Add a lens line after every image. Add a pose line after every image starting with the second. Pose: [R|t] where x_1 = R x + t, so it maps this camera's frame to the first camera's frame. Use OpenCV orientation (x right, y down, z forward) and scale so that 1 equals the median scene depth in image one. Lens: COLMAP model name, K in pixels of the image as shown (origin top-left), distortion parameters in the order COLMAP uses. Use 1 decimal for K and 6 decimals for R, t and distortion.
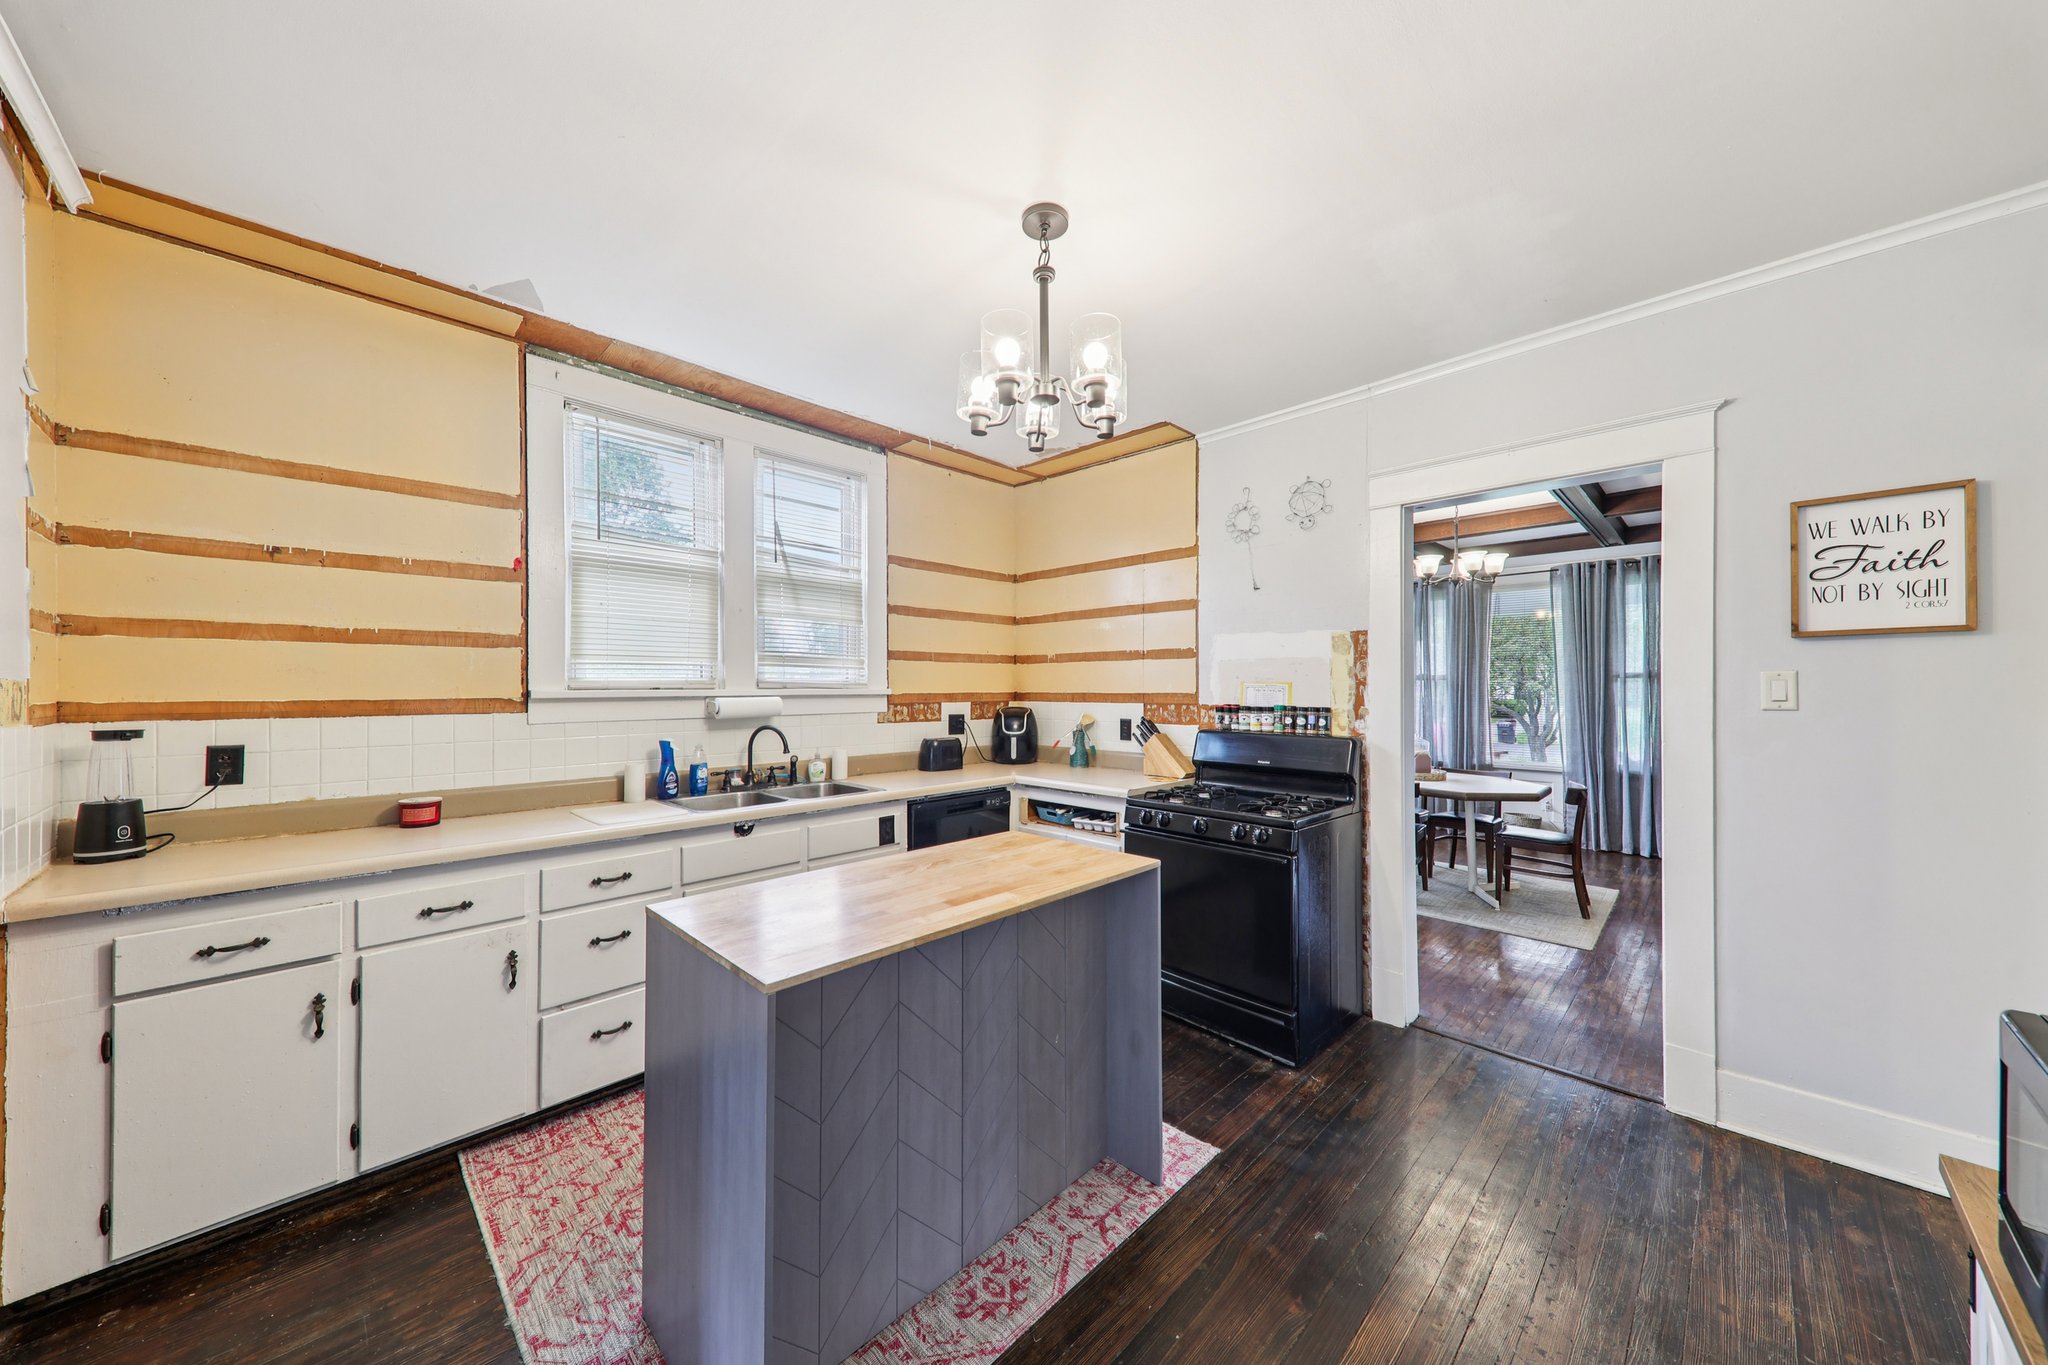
lens RADIAL K [[710.4, 0, 1027.3], [0, 710.4, 689.3], [0, 0, 1]] dist [0.004777, -0.002740]
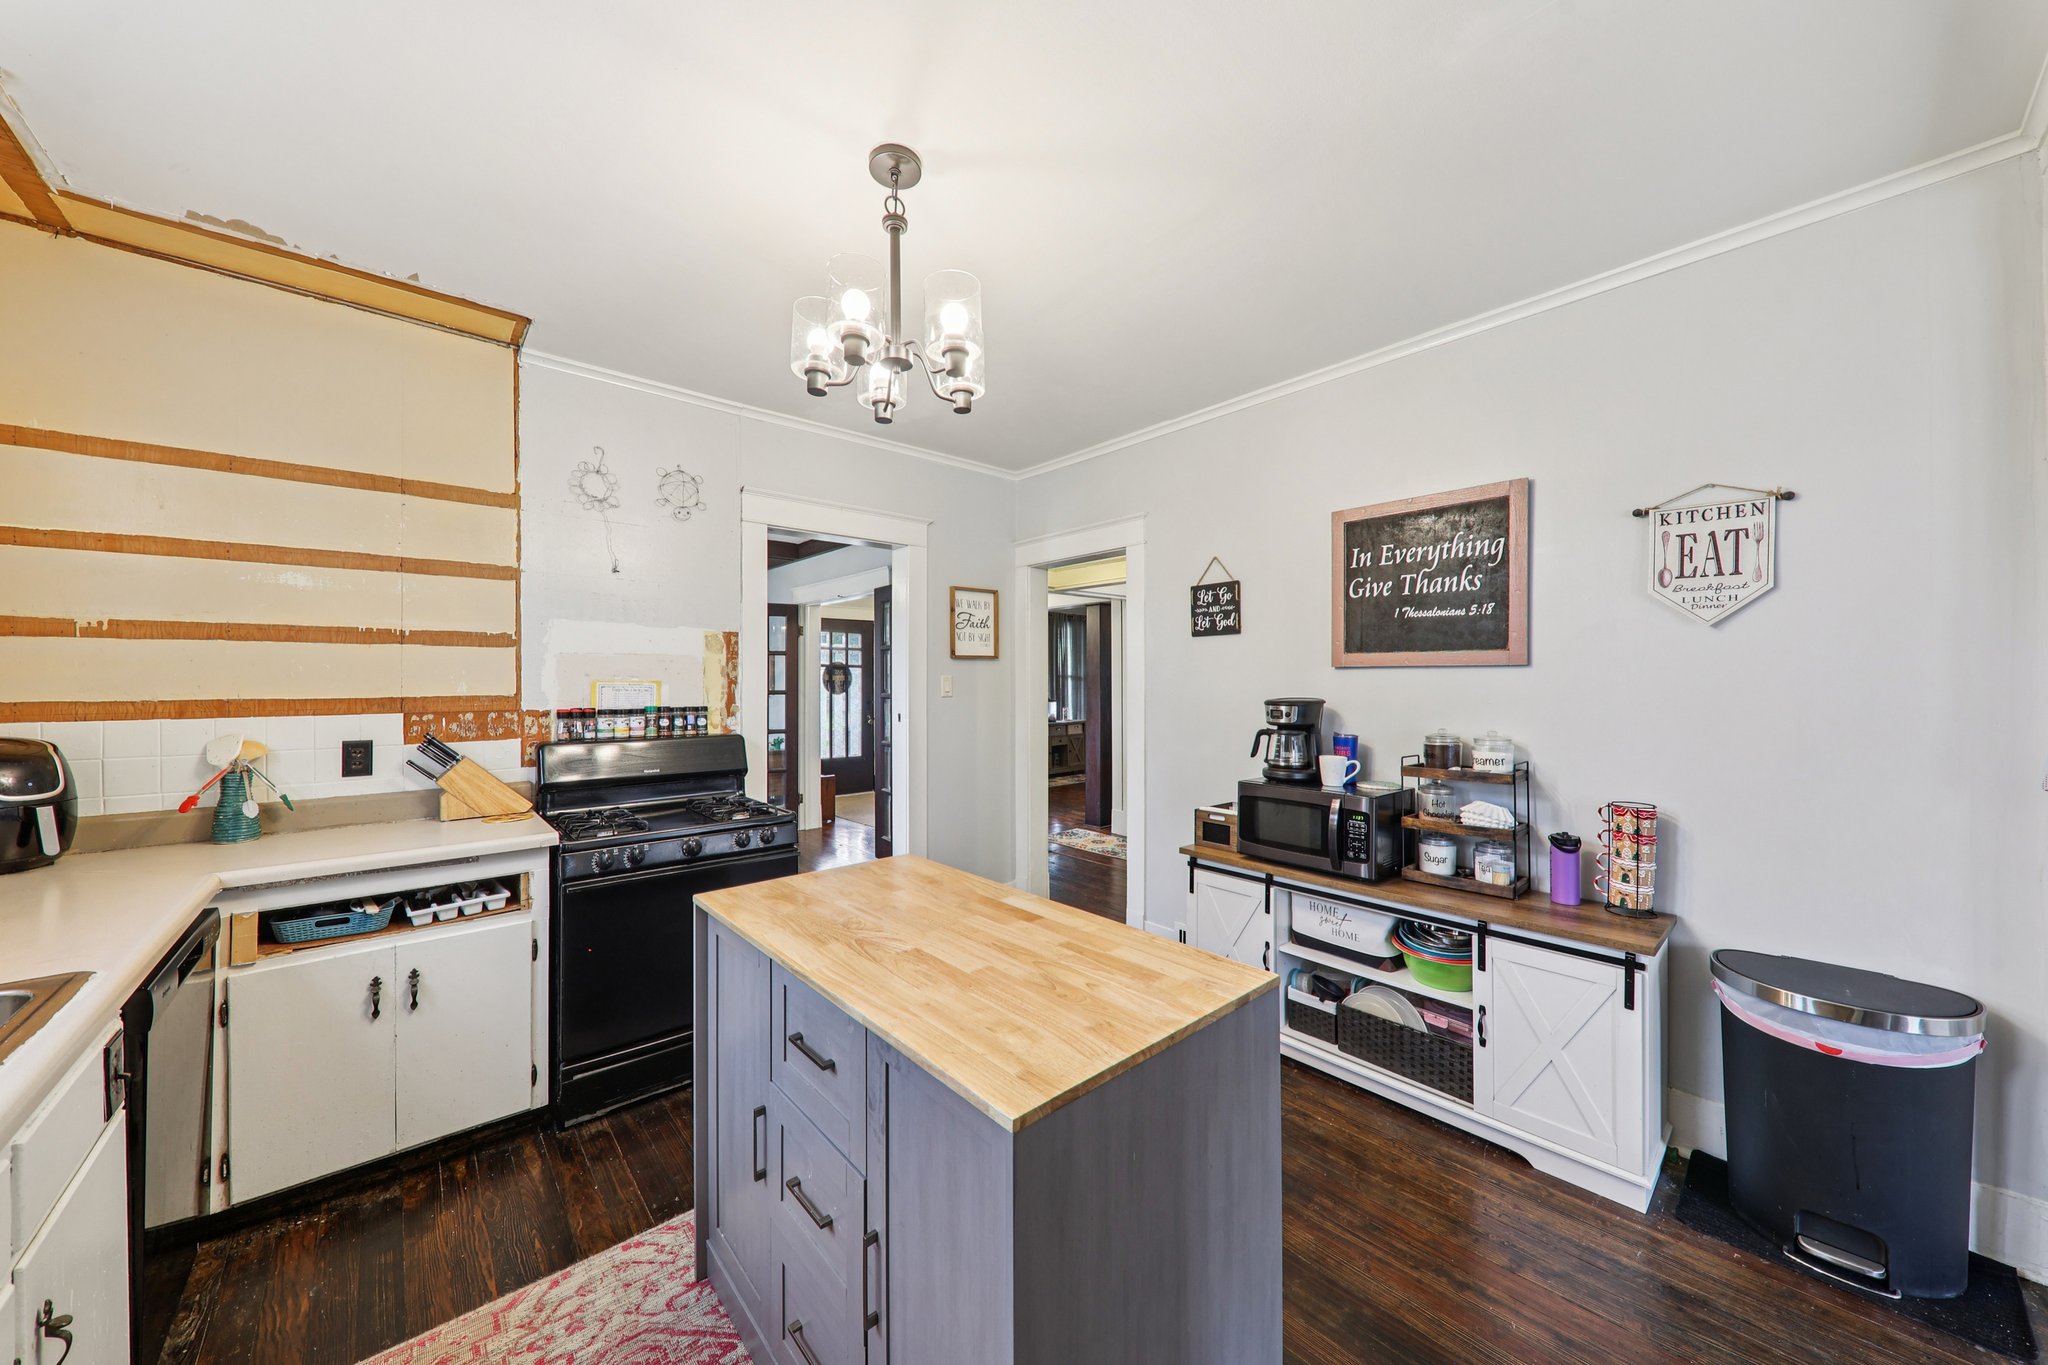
lens RADIAL K [[710.4, 0, 1027.7], [0, 710.4, 676.4], [0, 0, 1]] dist [0.004777, -0.002740]
pose [[0.053176, 0.010193, 0.998533, -0.588717], [0.007554, 0.999915, -0.010609, -0.002855], [-0.998557, 0.008107, 0.053094, 0.541676]]
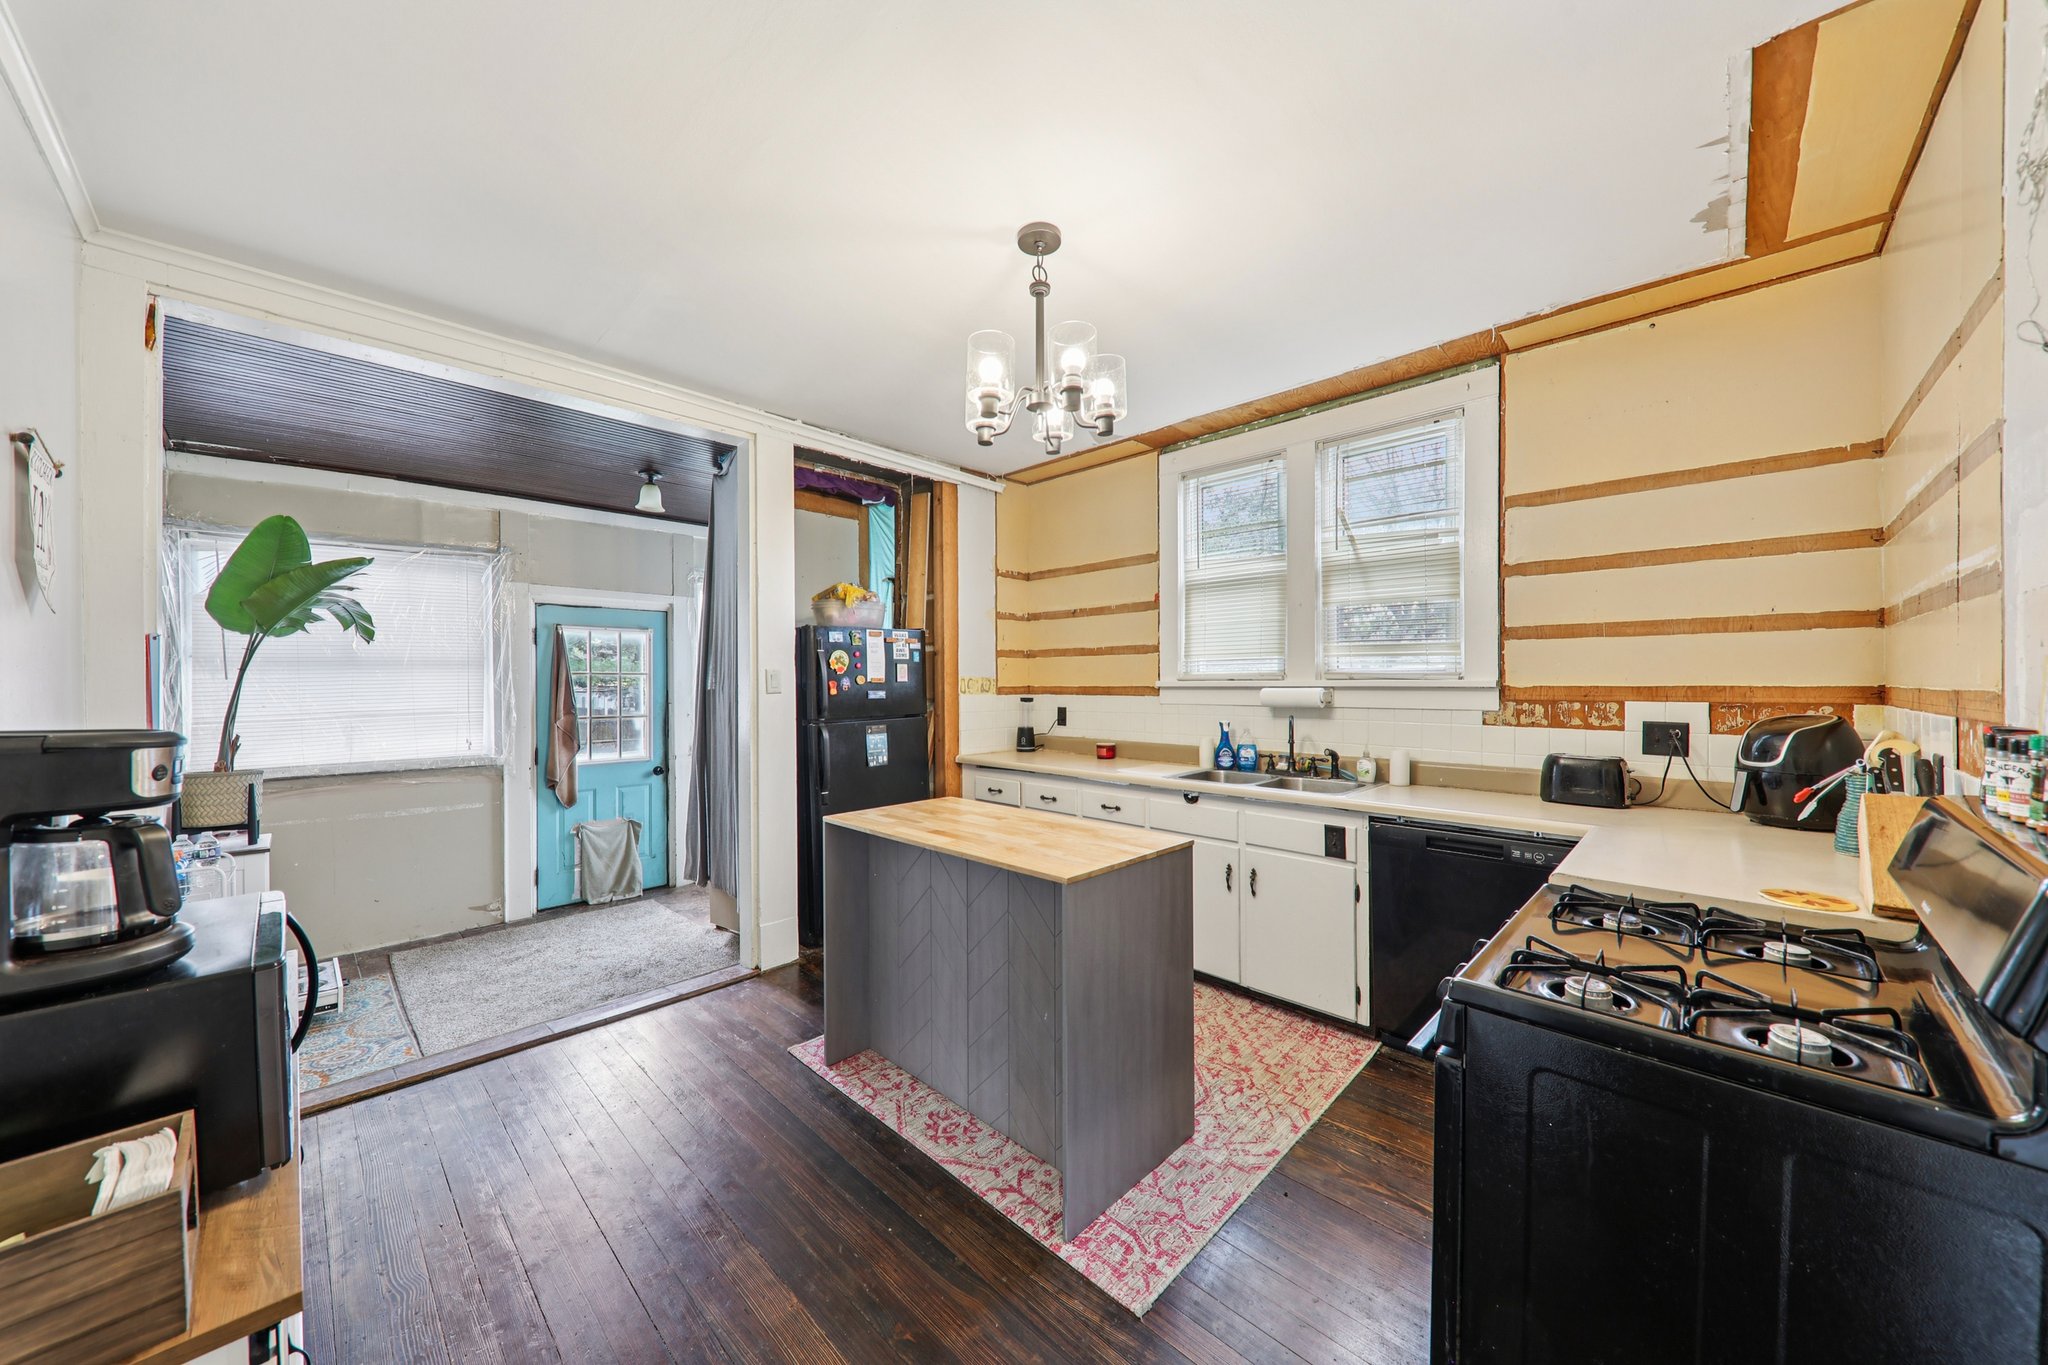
lens RADIAL K [[710.4, 0, 993.8], [0, 710.4, 685.2], [0, 0, 1]] dist [0.004777, -0.002740]
pose [[-0.039446, 0.008746, -0.999183, 0.751203], [0.003572, 0.999957, 0.008612, -0.004069], [0.999215, -0.003229, -0.039475, 0.664196]]
